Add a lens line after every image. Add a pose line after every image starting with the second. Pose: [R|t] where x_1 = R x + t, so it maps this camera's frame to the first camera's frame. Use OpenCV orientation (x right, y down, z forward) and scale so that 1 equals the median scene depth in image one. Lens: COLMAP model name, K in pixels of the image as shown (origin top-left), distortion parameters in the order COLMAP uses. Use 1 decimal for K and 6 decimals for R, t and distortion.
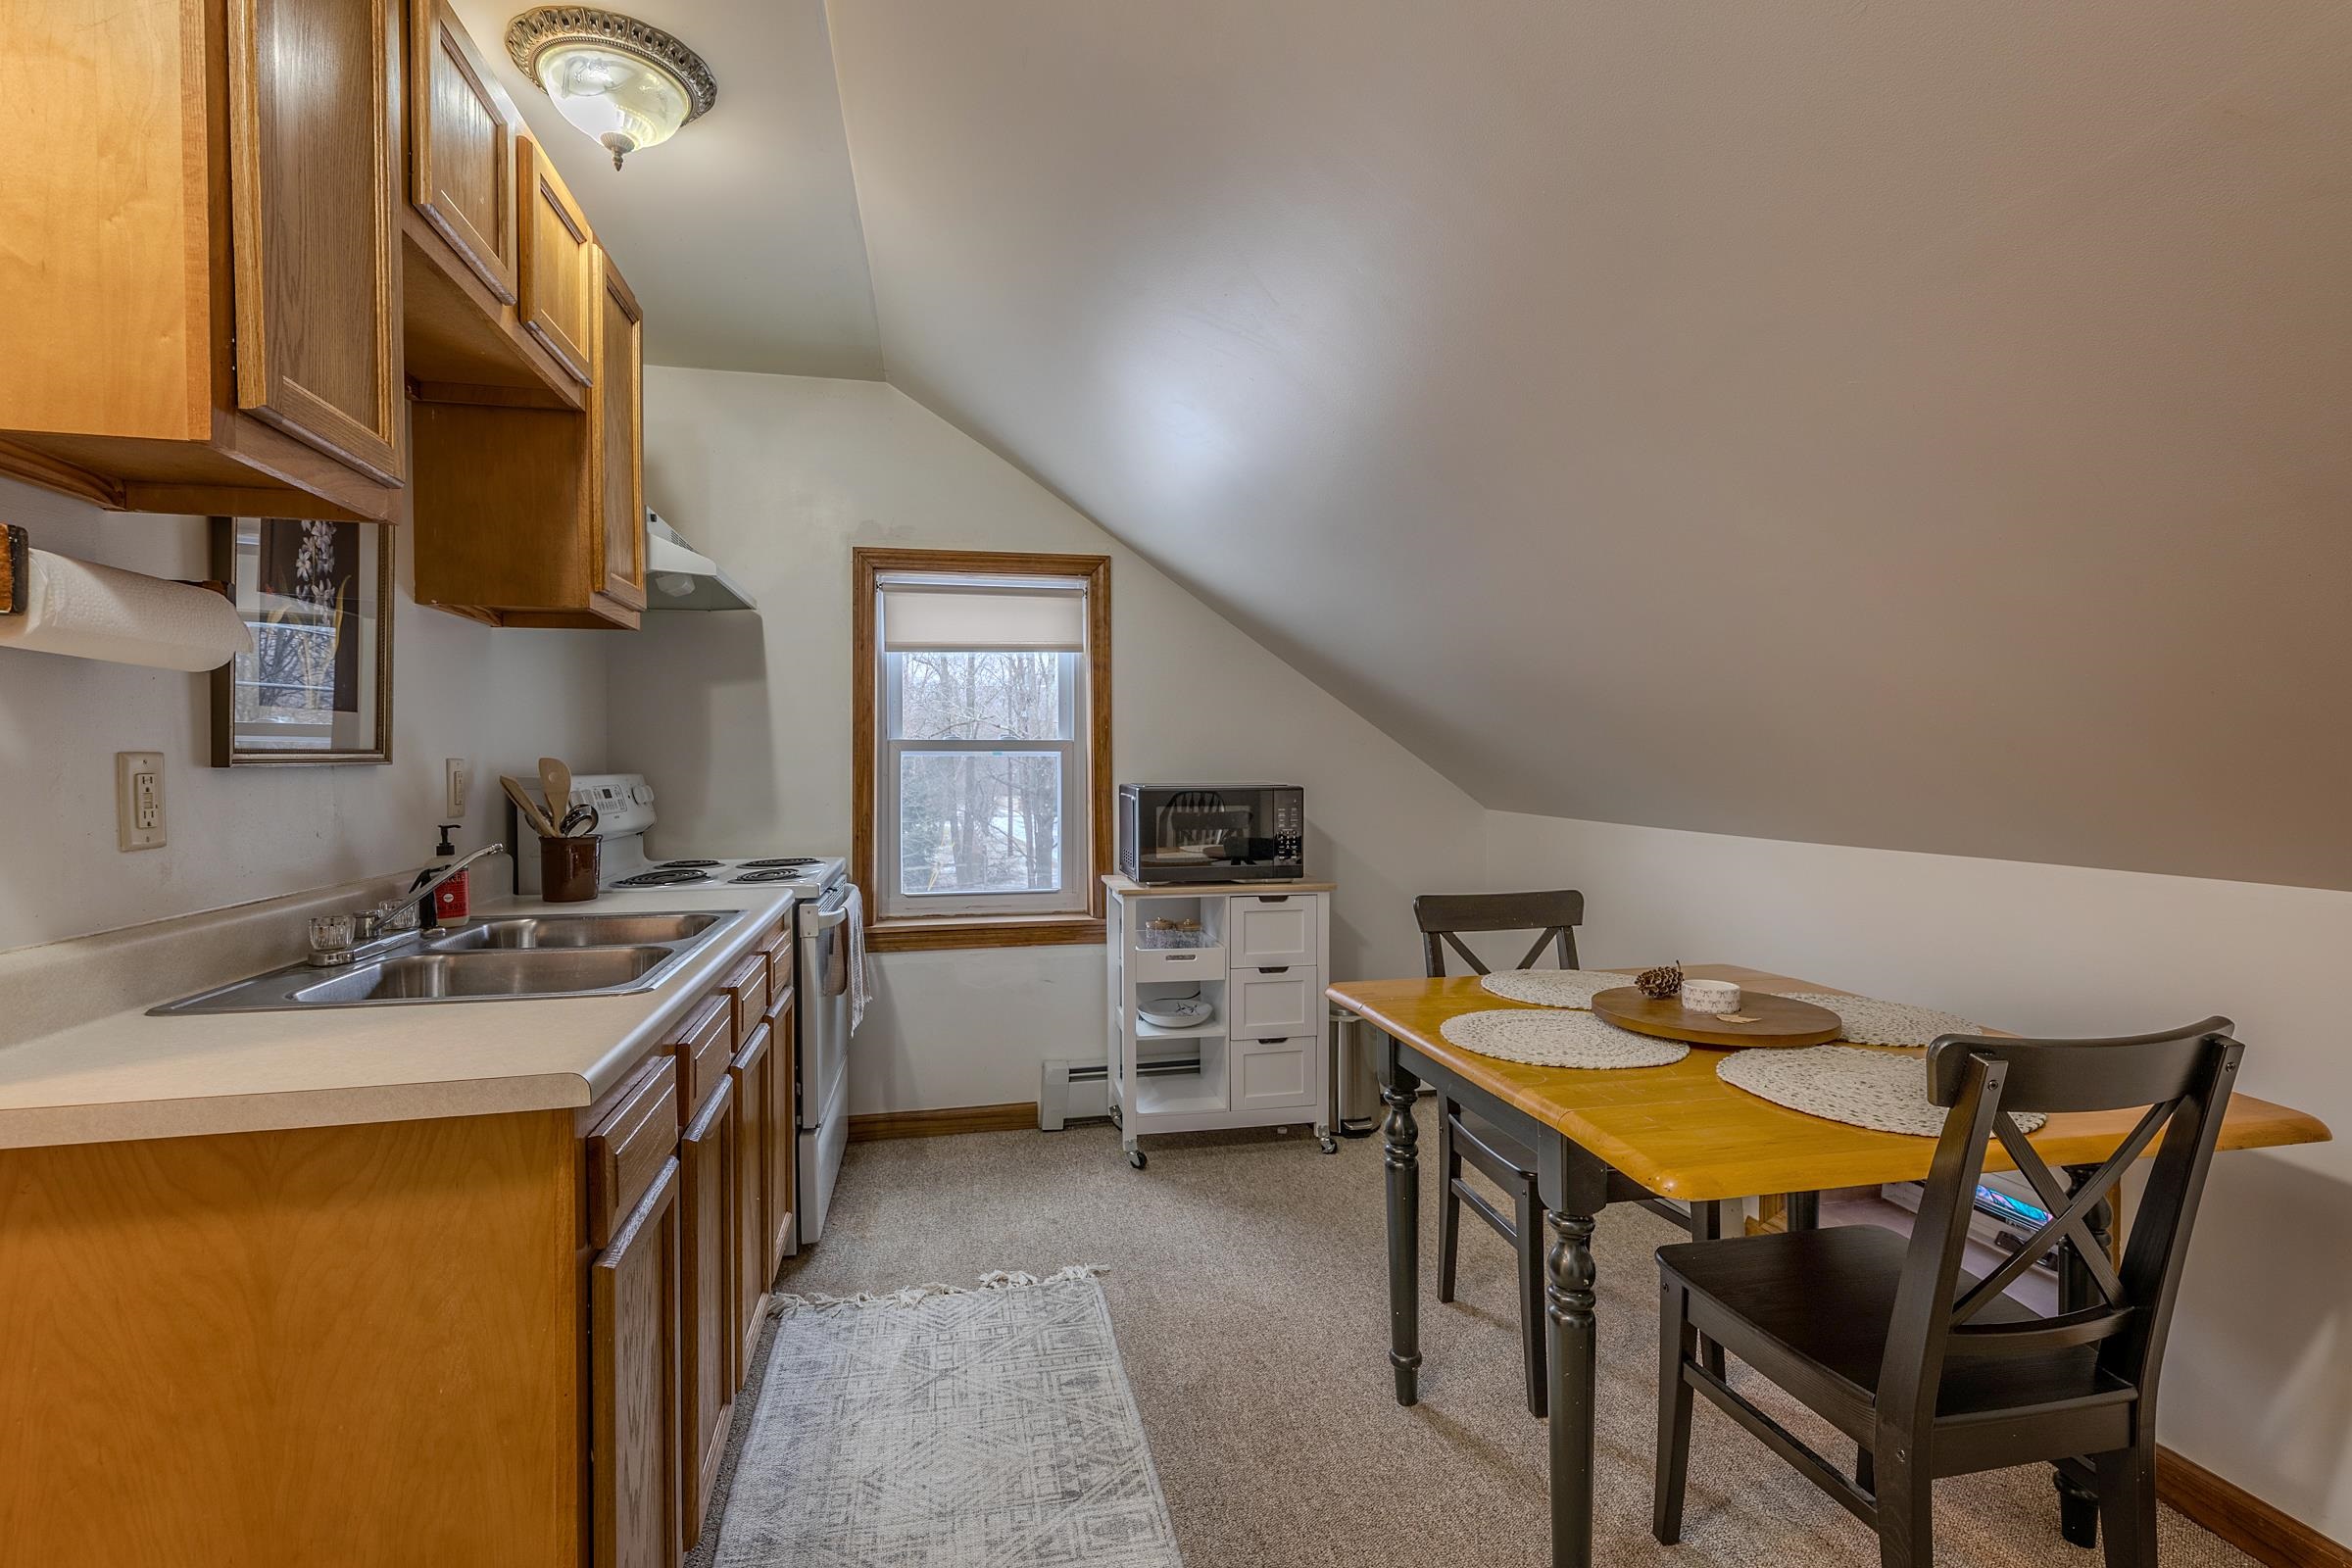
lens RADIAL K [[1070.1, 0, 1155.3], [0, 1070.1, 777.3], [0, 0, 1]] dist [0.020156, 0.000175]
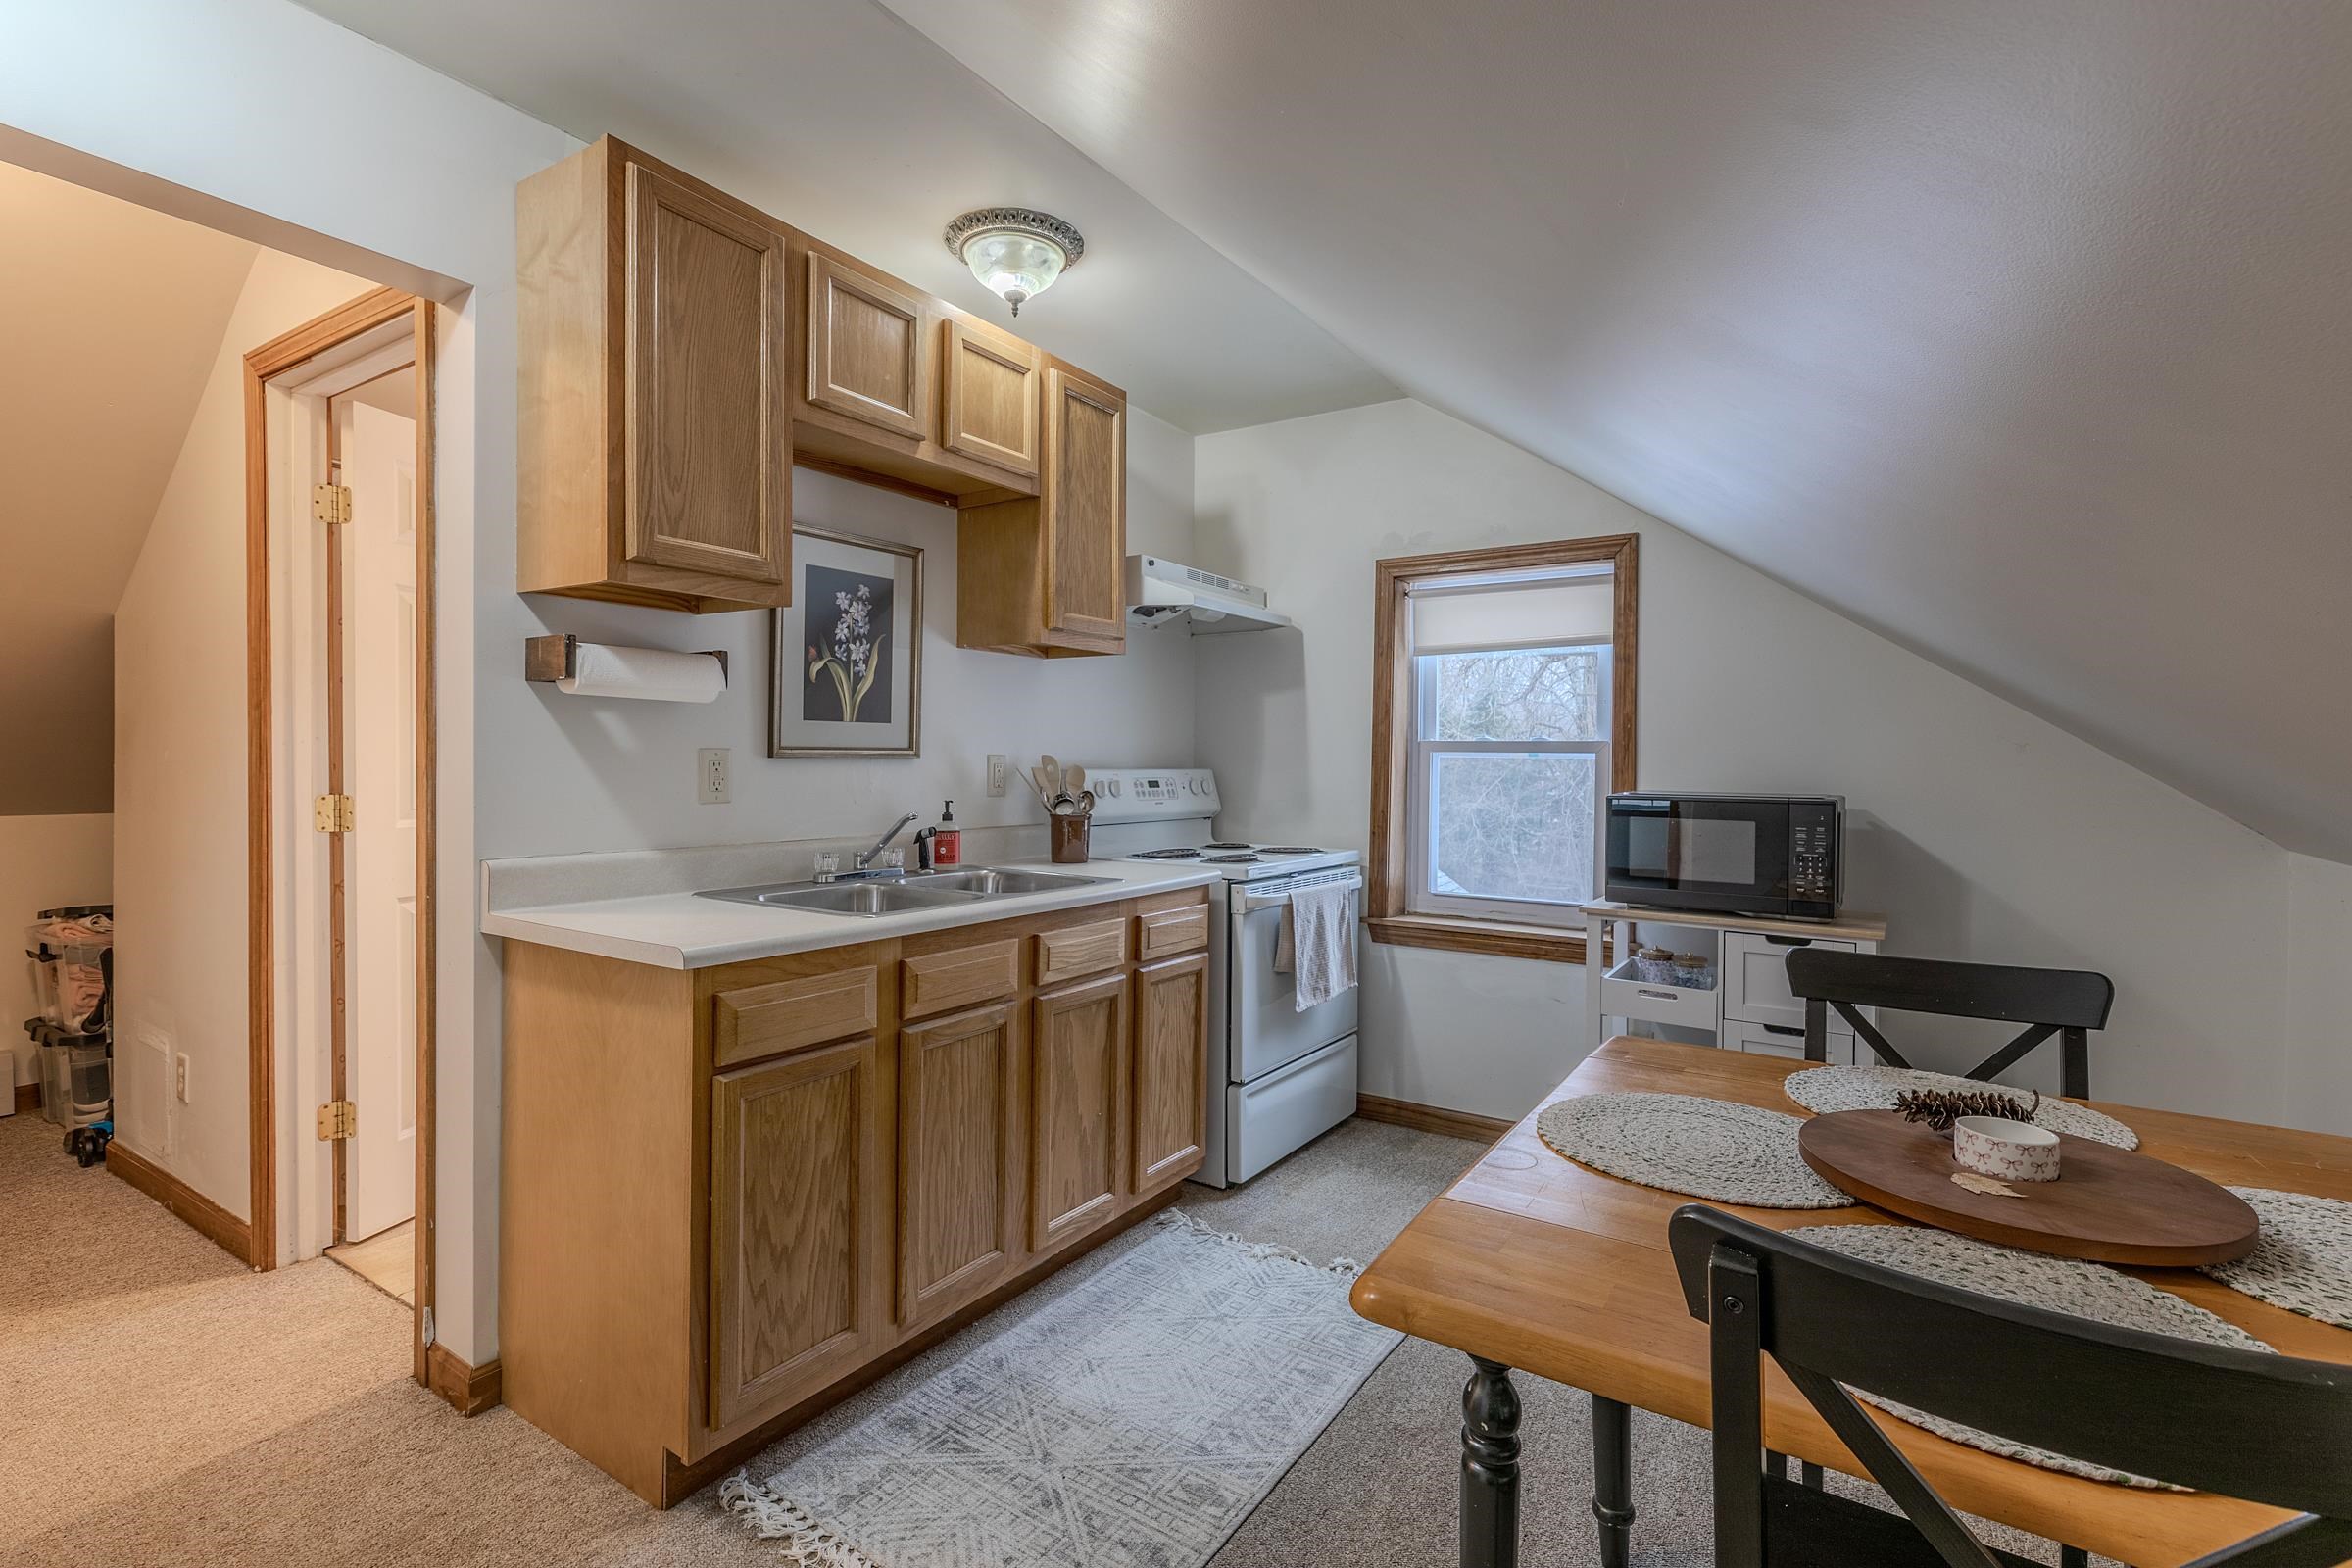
lens RADIAL K [[1058.1, 0, 1185.3], [0, 1058.1, 770.6], [0, 0, 1]] dist [0.001813, 0.000582]
pose [[0.709584, 0.017319, -0.704408, 0.438419], [-0.023639, 0.999720, 0.000767, -0.002979], [0.704224, 0.016108, 0.709795, 0.165144]]
